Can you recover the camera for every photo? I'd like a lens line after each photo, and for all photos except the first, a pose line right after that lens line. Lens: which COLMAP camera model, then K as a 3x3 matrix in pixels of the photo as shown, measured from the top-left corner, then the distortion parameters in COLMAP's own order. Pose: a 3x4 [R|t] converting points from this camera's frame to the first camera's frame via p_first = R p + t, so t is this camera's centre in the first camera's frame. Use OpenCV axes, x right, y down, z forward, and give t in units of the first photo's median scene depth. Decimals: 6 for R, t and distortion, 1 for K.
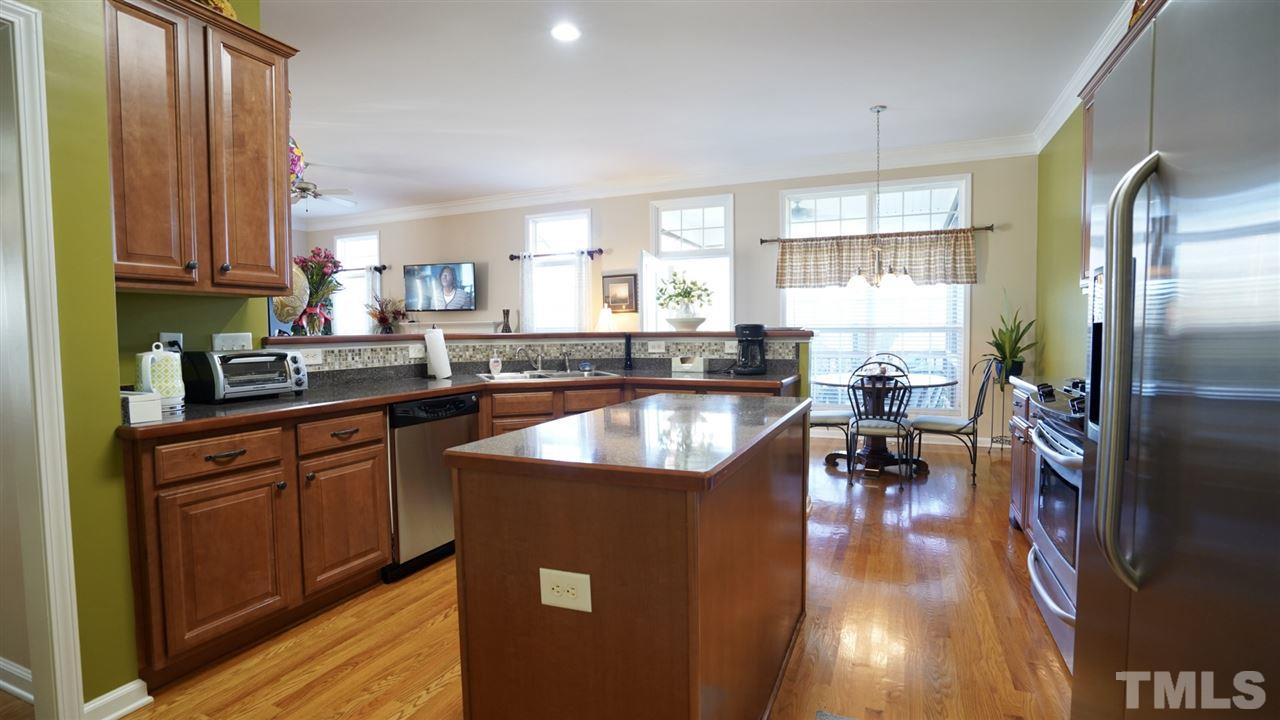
lens RADIAL K [[596.8, 0, 640.0], [0, 596.8, 360.0], [0, 0, 1]] dist [0.001039, 0.000337]
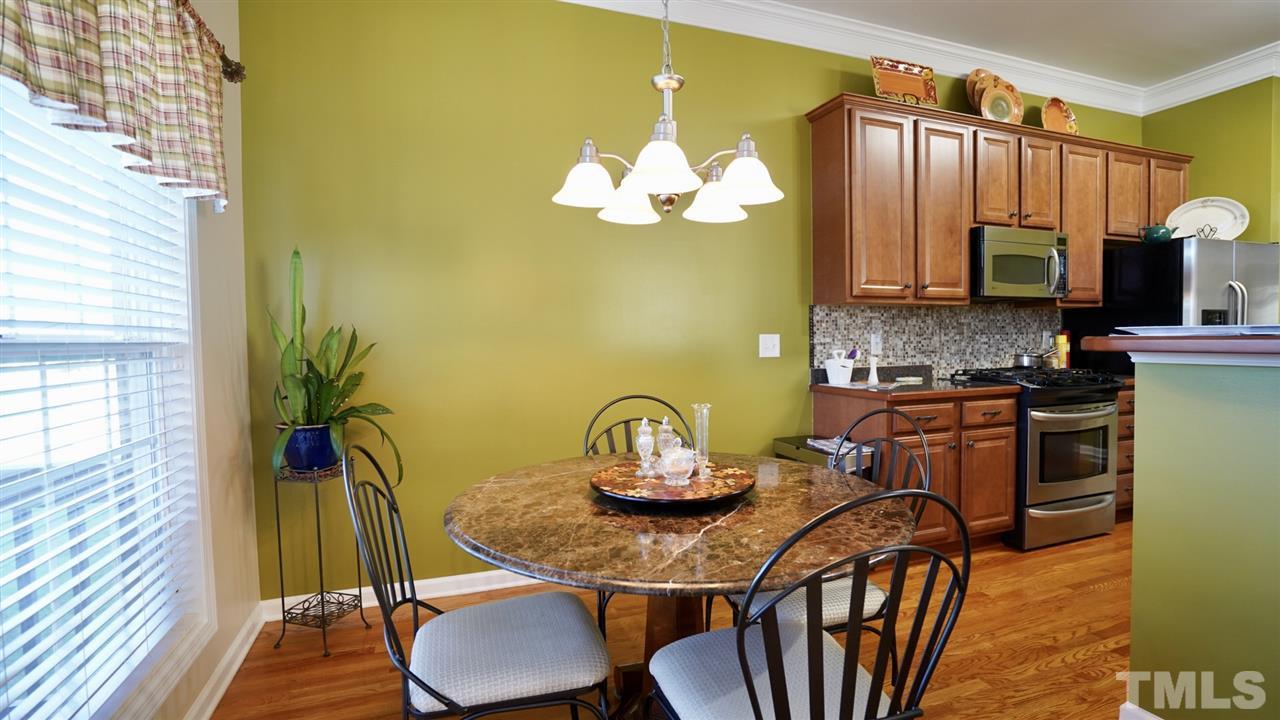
lens RADIAL K [[578.0, 0, 640.0], [0, 578.0, 360.0], [0, 0, 1]] dist [-0.031070, 0.000338]
pose [[0.693096, 0.026630, -0.720354, -0.187820], [-0.026286, 0.999586, 0.011662, 0.022630], [0.720366, 0.010852, 0.693509, -0.434063]]
